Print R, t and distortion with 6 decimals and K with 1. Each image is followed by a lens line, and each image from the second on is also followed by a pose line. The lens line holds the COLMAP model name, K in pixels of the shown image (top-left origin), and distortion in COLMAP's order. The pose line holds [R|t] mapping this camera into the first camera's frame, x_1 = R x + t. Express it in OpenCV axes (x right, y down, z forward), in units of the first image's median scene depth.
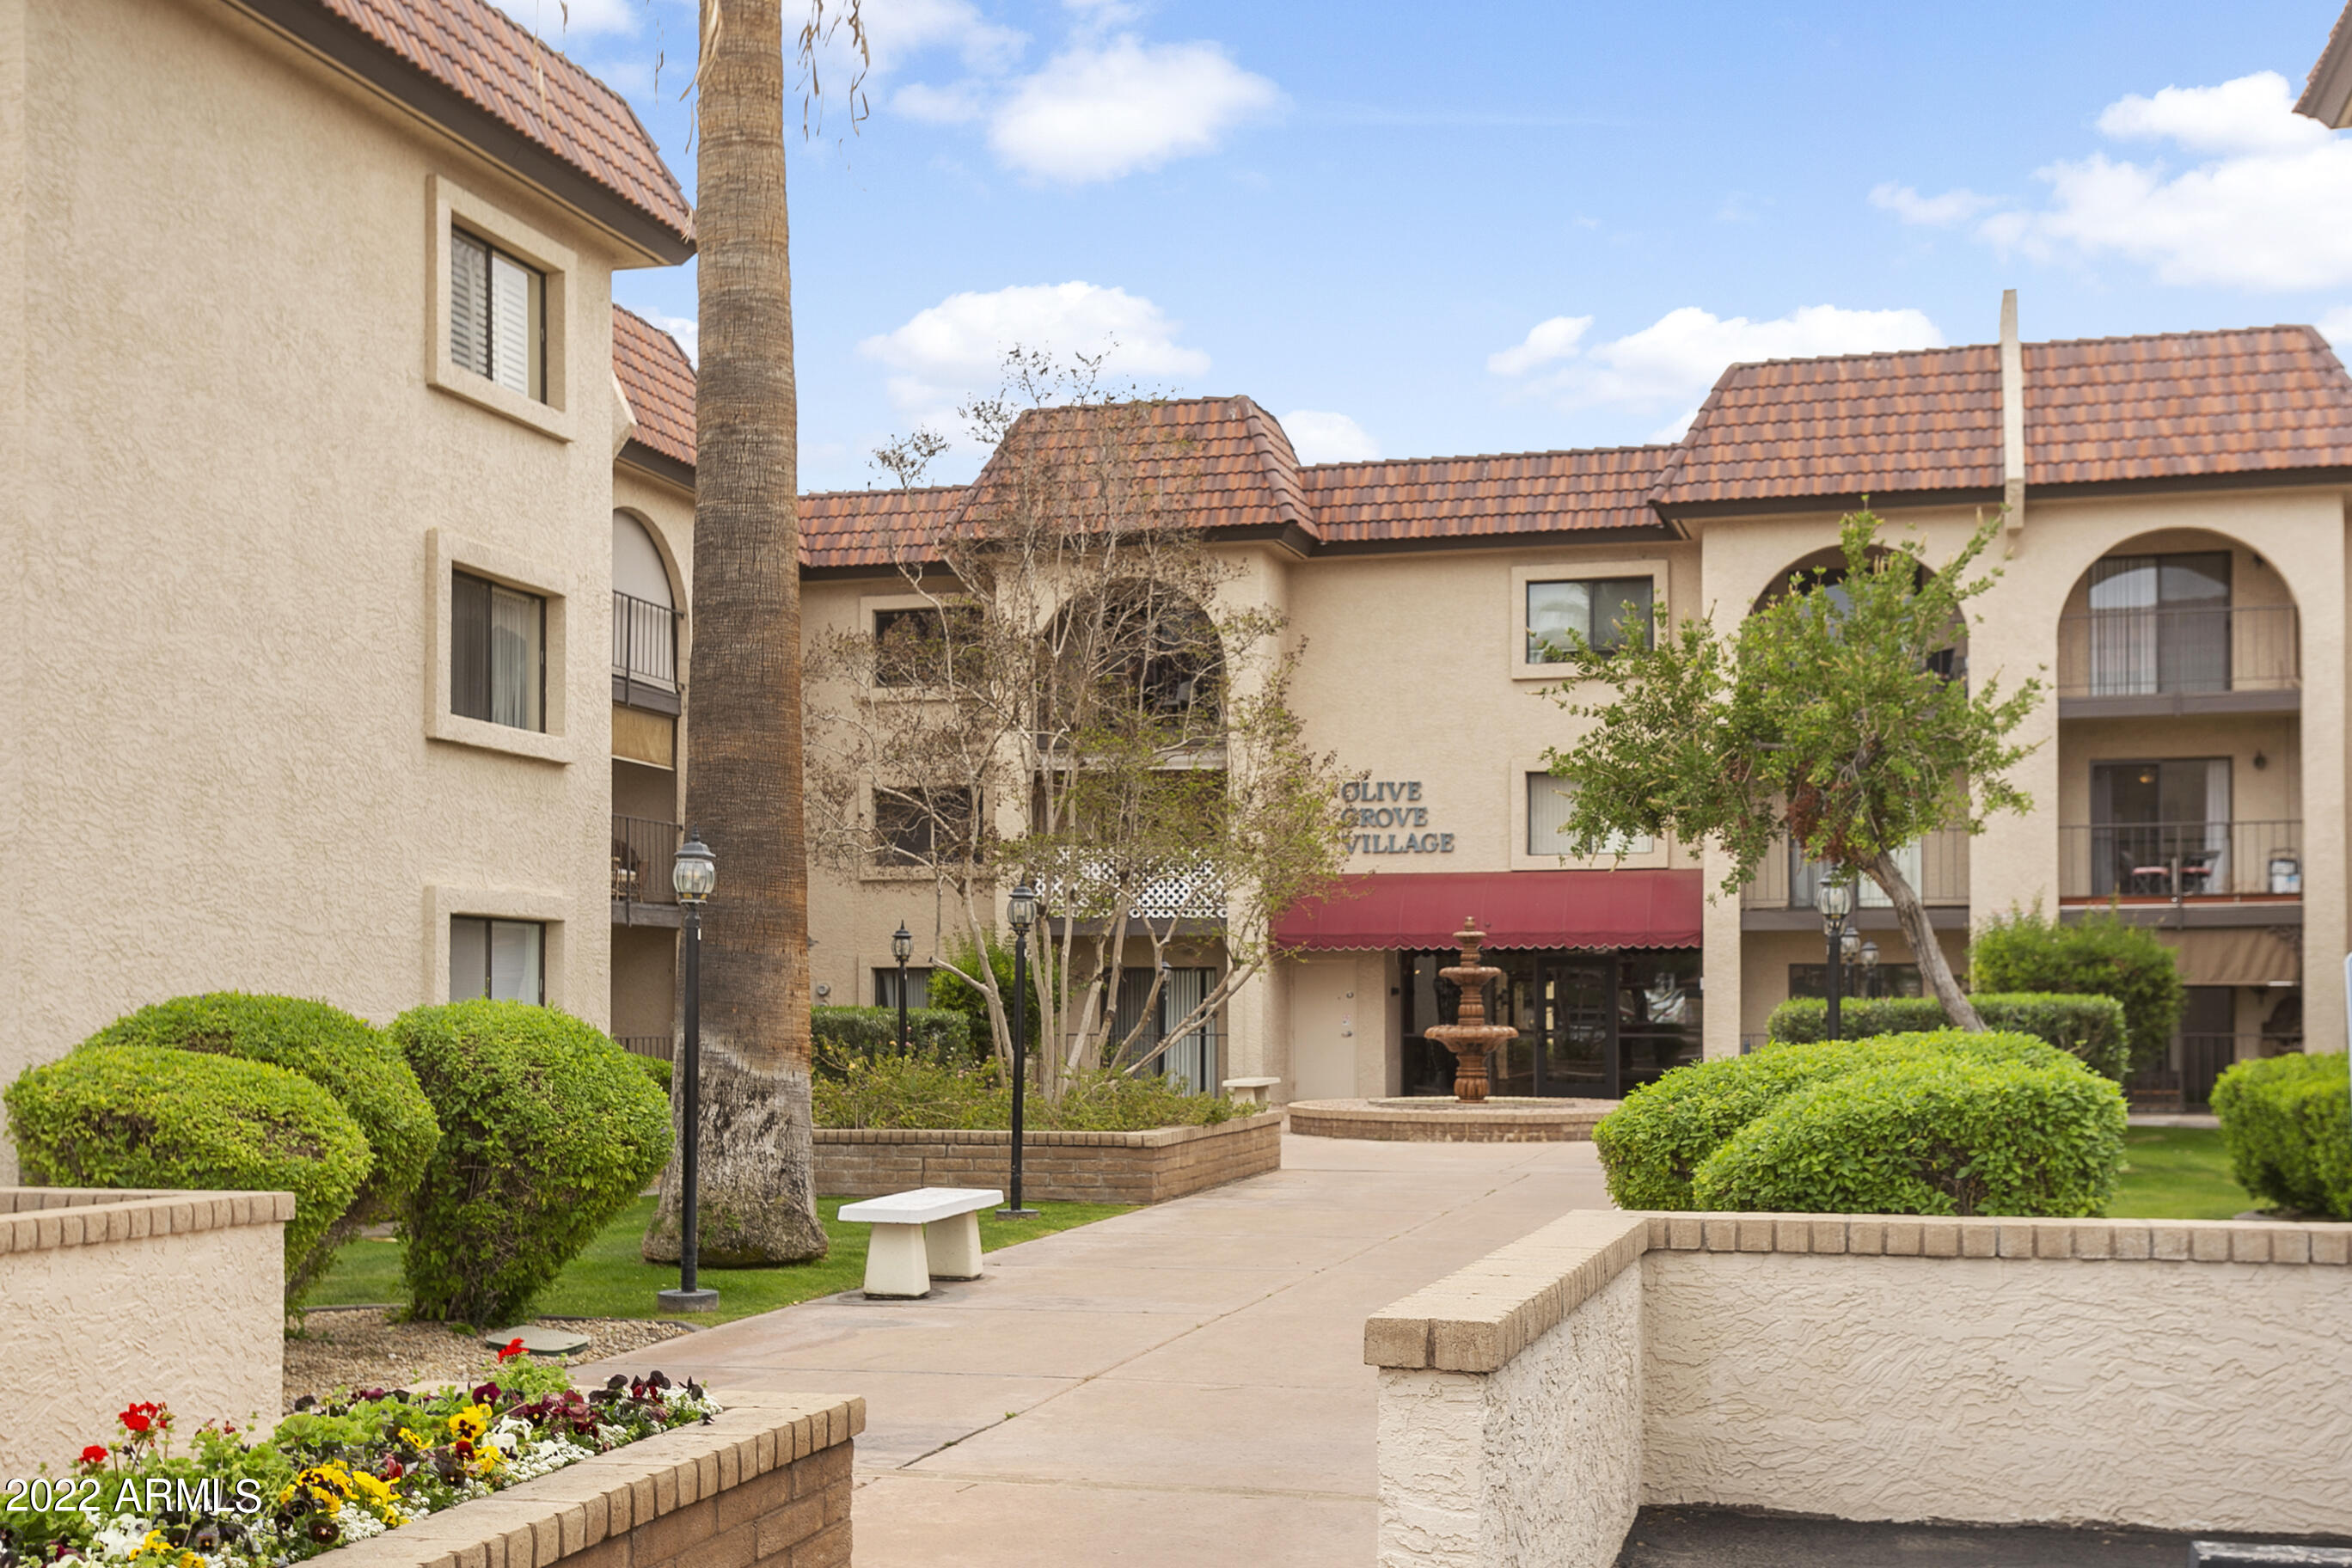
lens RADIAL K [[2737.8, 0, 1177.0], [0, 2737.8, 794.6], [0, 0, 1]] dist [0.105154, 0.000000]
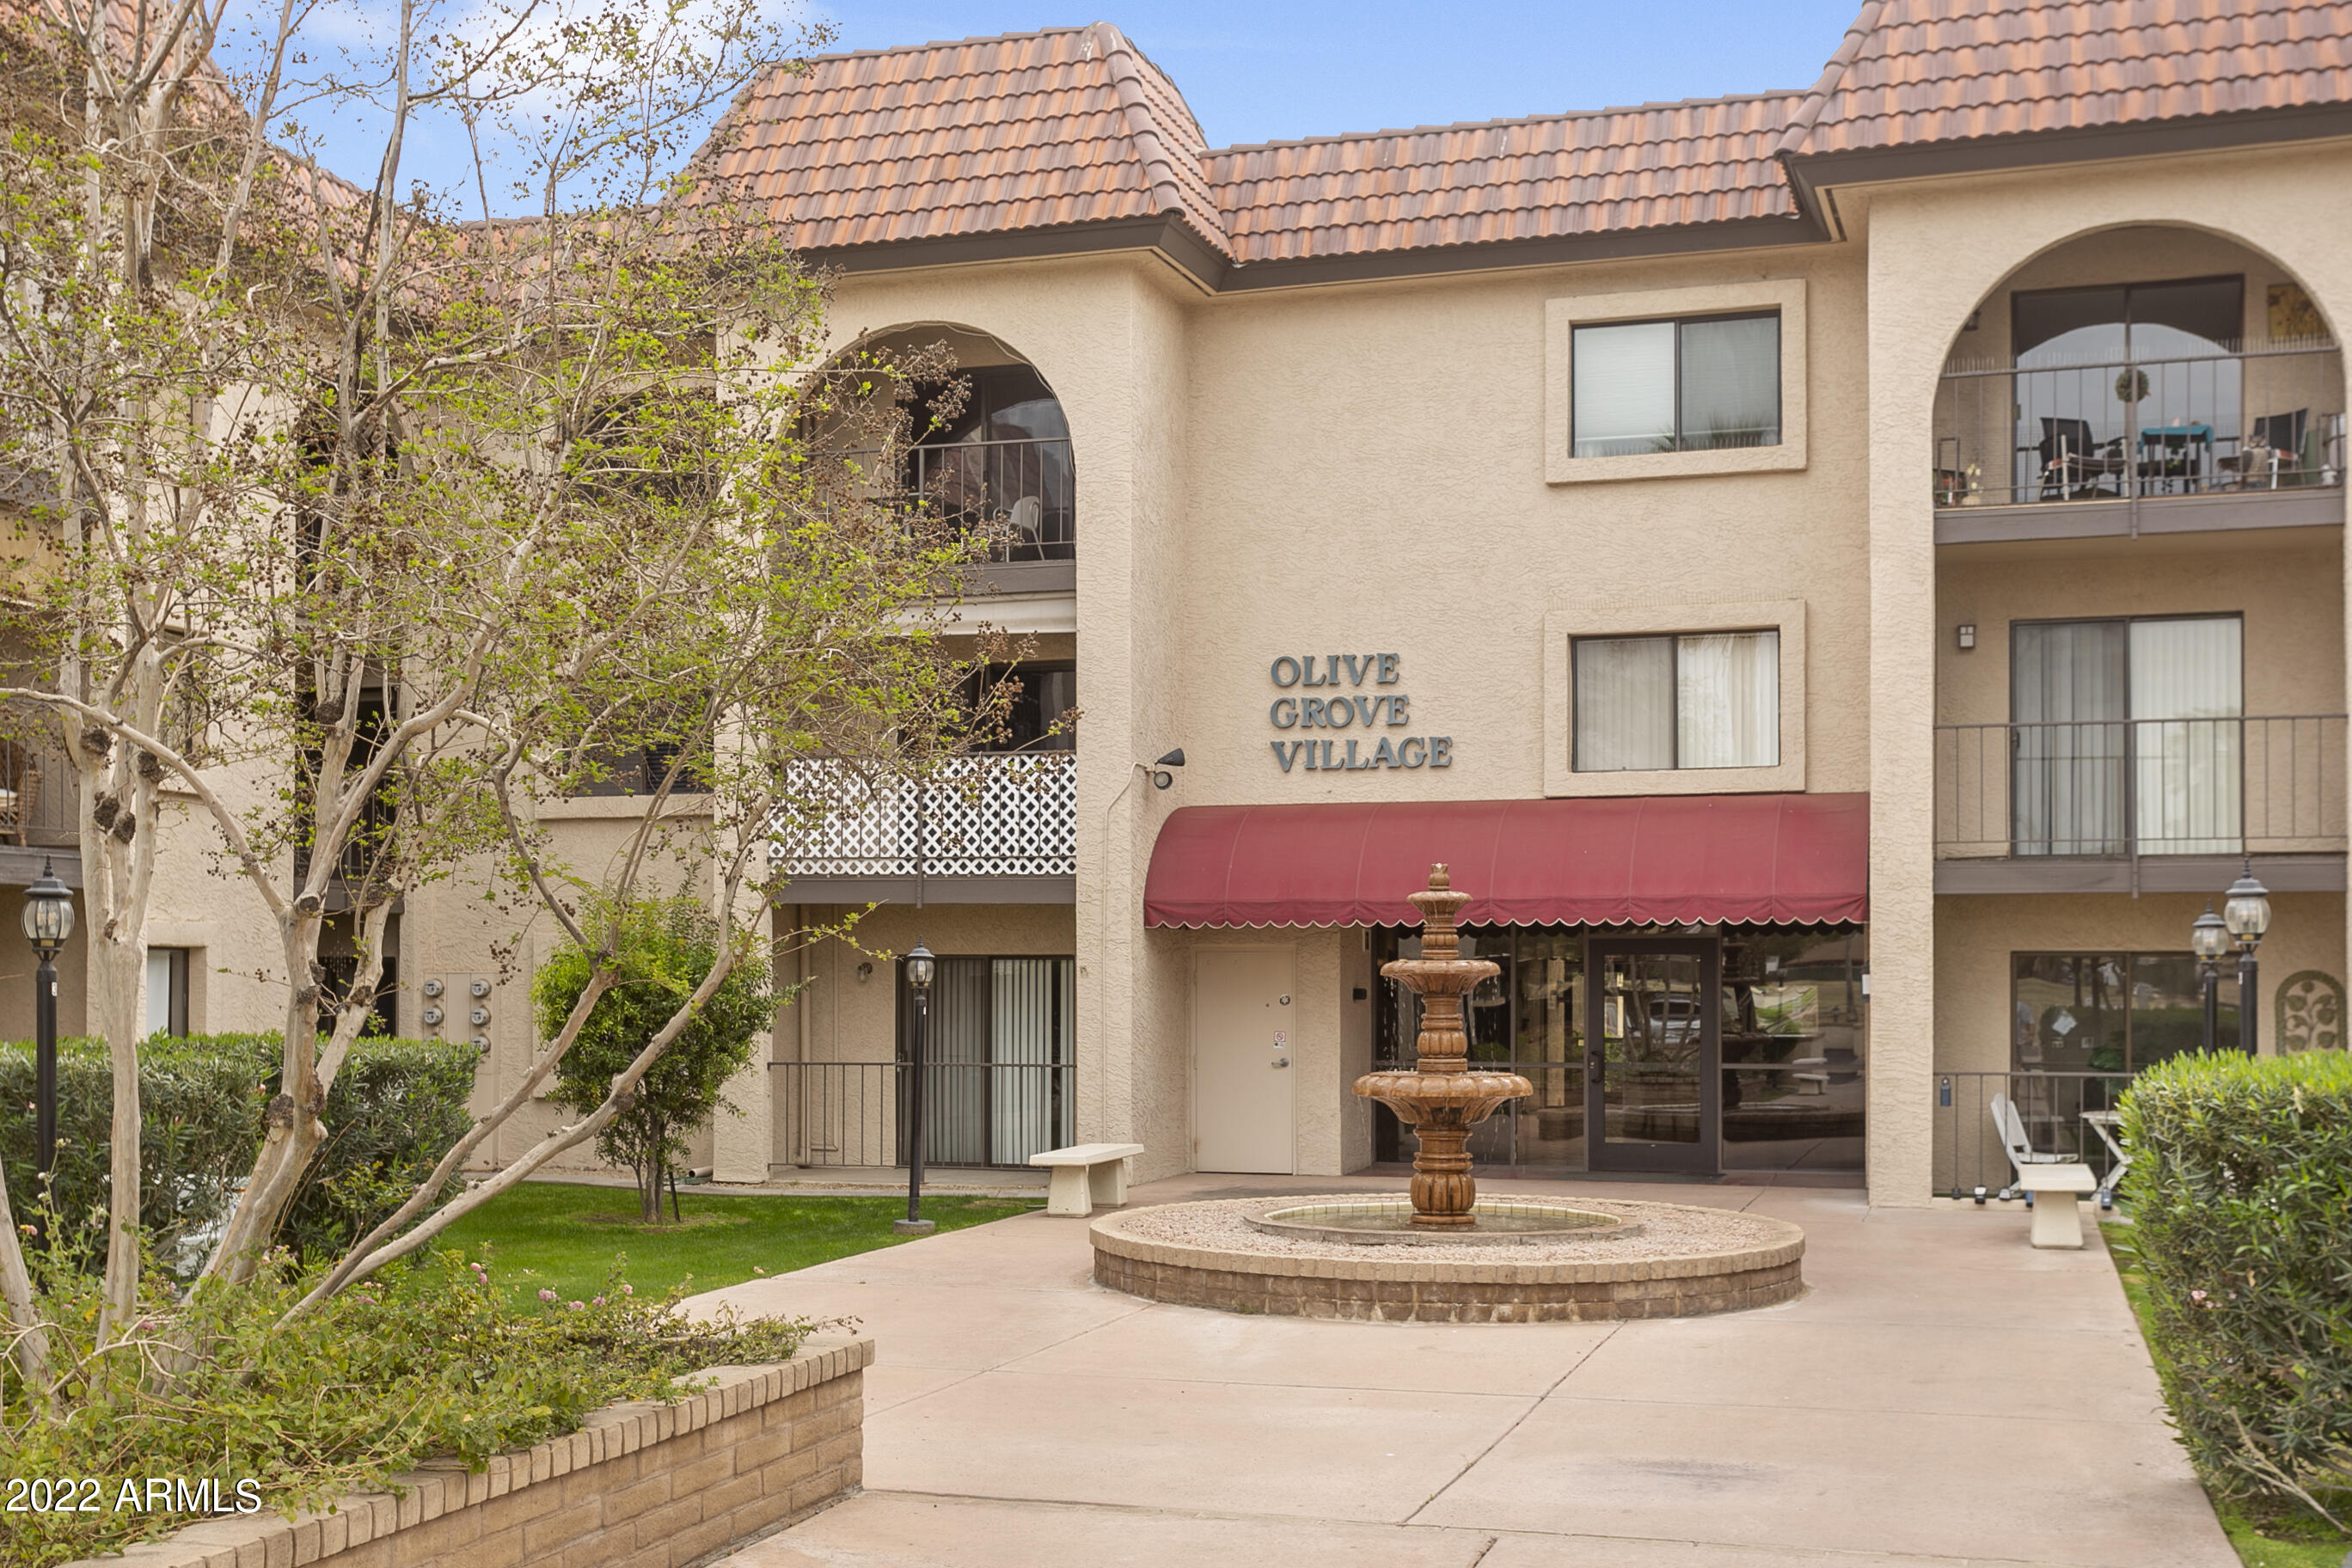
lens RADIAL K [[2737.8, 0, 1175.9], [0, 2737.8, 776.3], [0, 0, 1]] dist [0.105154, 0.000000]
pose [[0.999417, -0.002188, -0.034066, 0.060908], [0.002243, 0.999996, 0.001561, 0.022080], [0.034062, -0.001637, 0.999418, 0.389095]]
